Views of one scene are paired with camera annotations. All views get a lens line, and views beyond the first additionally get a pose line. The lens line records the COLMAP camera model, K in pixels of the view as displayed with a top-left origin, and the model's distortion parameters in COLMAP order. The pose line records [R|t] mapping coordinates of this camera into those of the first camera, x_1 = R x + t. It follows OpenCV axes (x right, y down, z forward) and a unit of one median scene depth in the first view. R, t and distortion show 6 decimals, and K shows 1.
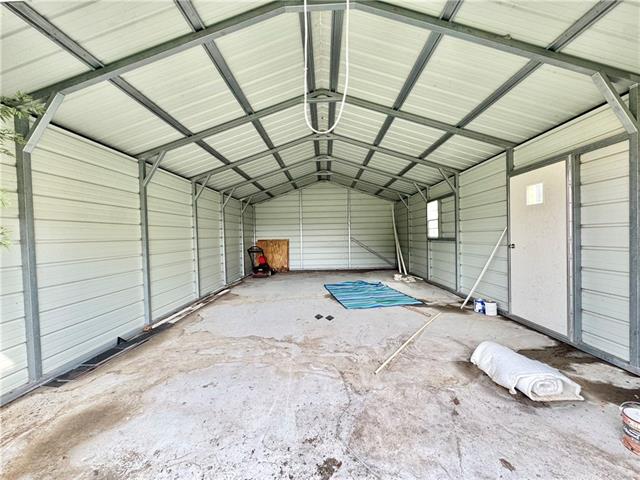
lens RADIAL K [[257.7, 0, 320.0], [0, 257.7, 240.0], [0, 0, 1]] dist [-0.000375, -0.000004]
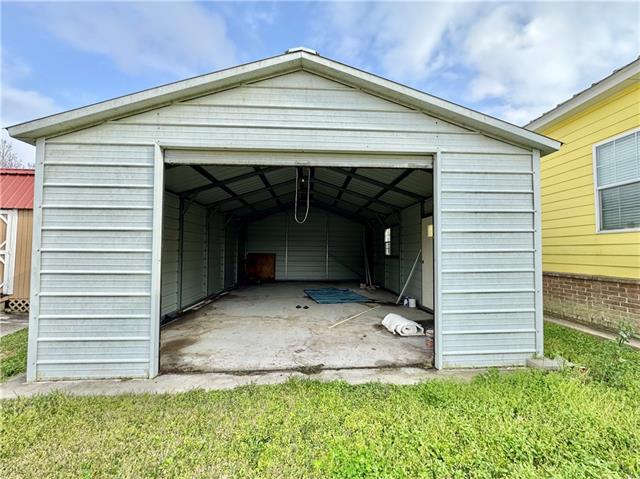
lens RADIAL K [[257.7, 0, 320.0], [0, 257.7, 239.5], [0, 0, 1]] dist [-0.000375, -0.000004]
pose [[0.997507, 0.033363, 0.062185, 0.008073], [-0.029458, 0.997598, -0.062691, 0.002544], [-0.064127, 0.060703, 0.996094, -0.297719]]
